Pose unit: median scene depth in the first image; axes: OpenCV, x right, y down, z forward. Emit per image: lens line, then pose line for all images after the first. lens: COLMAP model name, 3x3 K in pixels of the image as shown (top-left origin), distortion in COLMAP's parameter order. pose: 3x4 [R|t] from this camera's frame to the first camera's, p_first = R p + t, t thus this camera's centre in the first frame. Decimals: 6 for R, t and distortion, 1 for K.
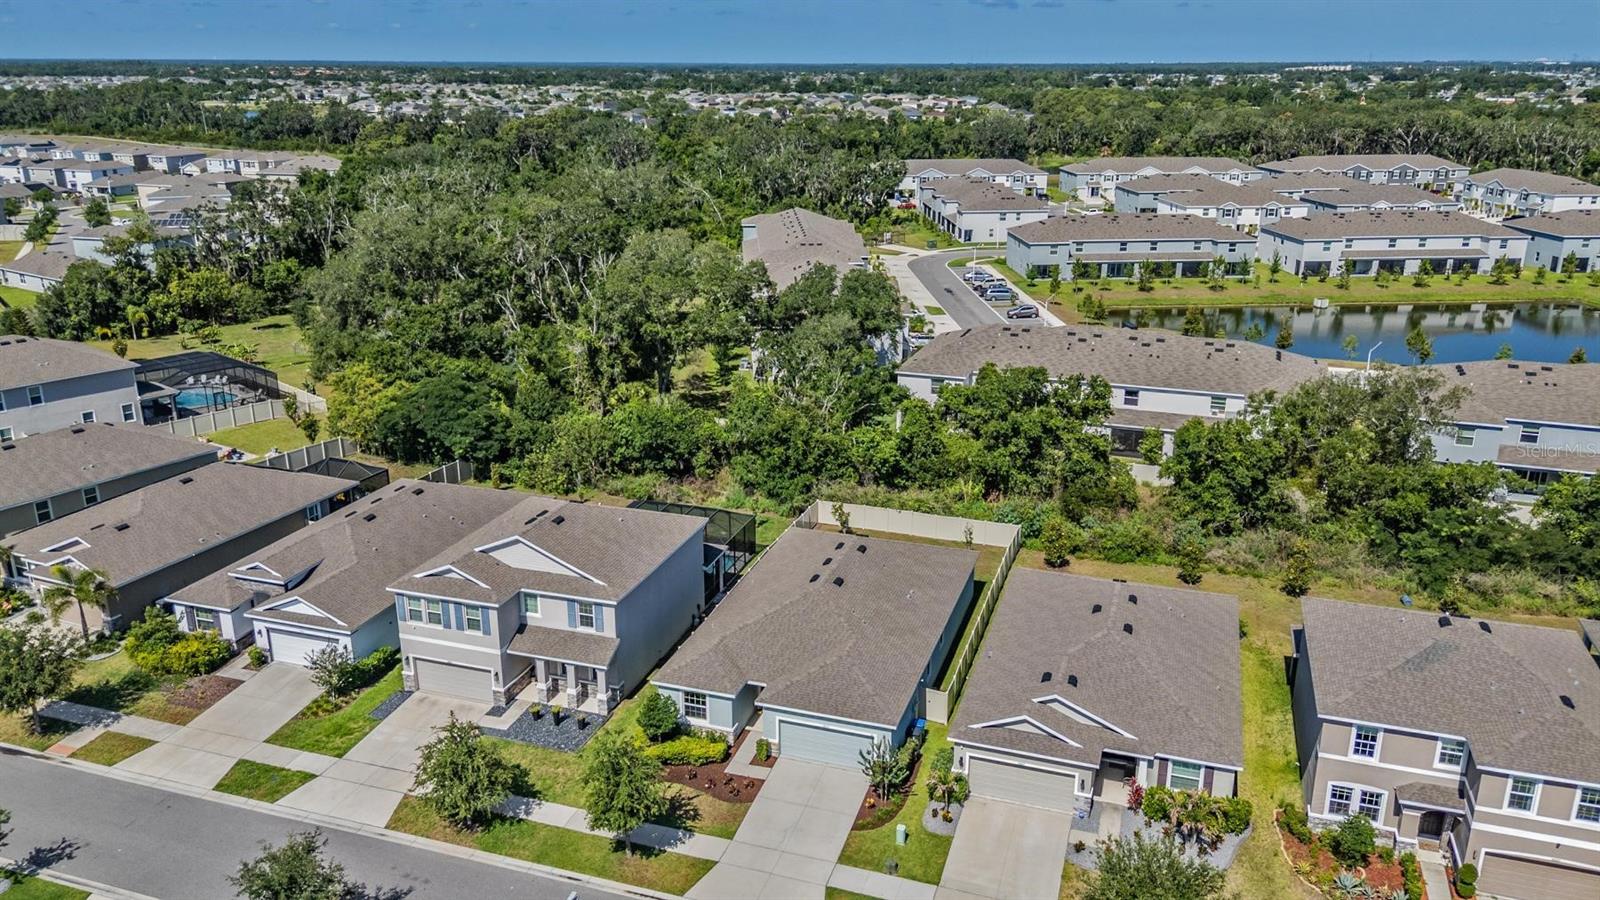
lens RADIAL K [[1180.8, 0, 800.0], [0, 1180.8, 450.0], [0, 0, 1]] dist [0.072619, -0.070633]
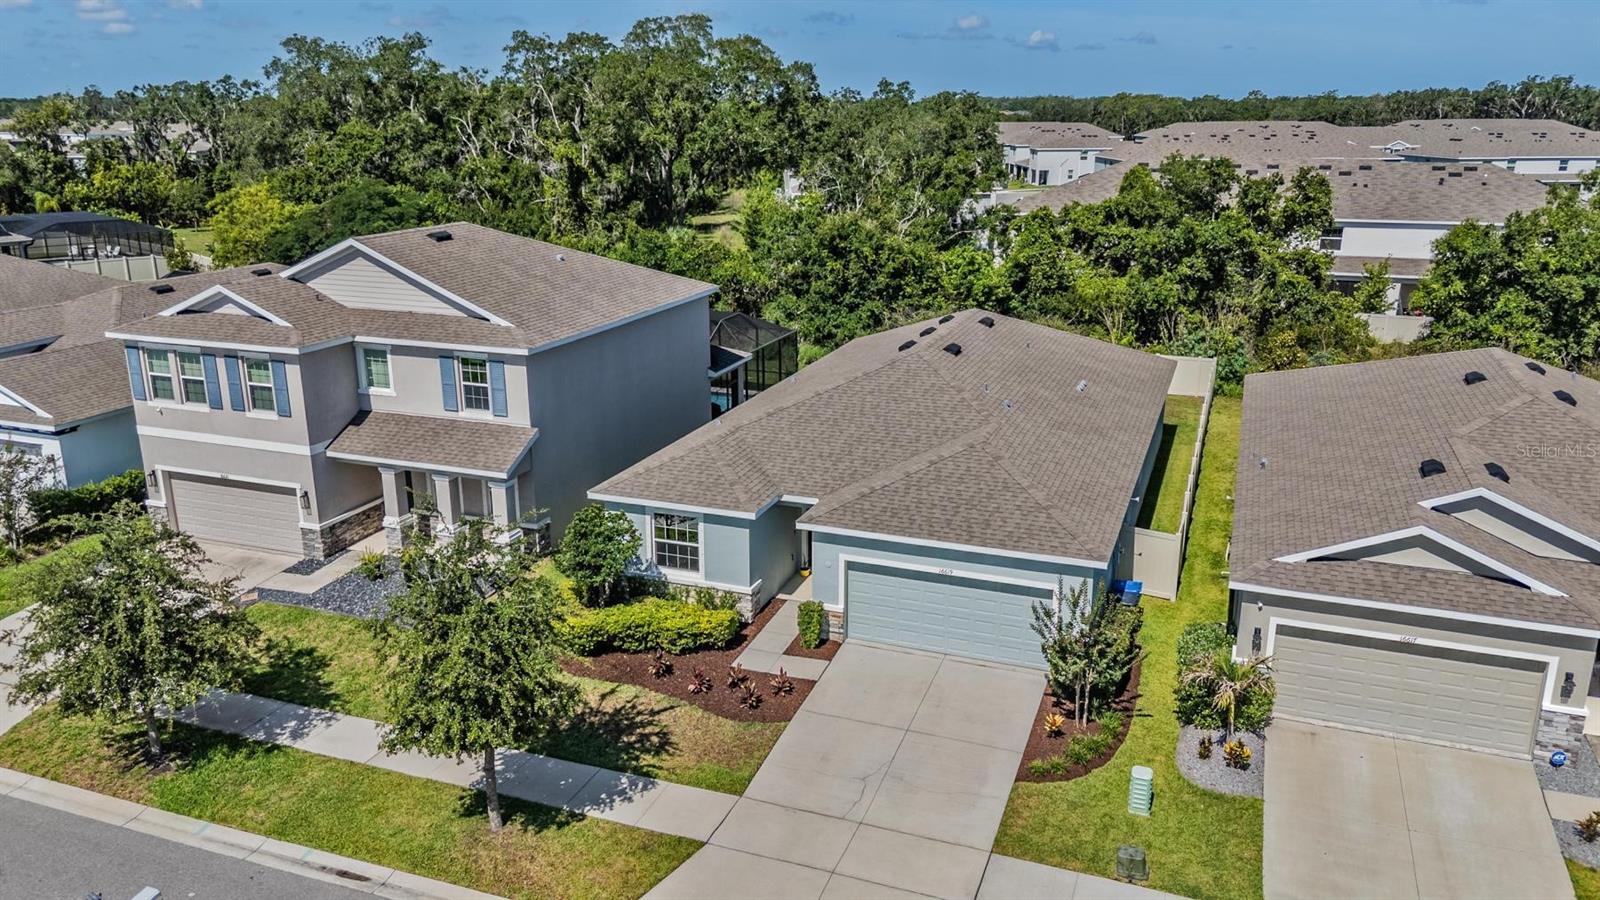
lens RADIAL K [[1180.8, 0, 800.0], [0, 1180.8, 450.0], [0, 0, 1]] dist [0.072619, -0.070633]
pose [[0.999384, 0.009787, -0.033692, -0.020032], [-0.010895, 0.999401, -0.032860, 0.192501], [0.033350, 0.033207, 0.998892, 0.503375]]
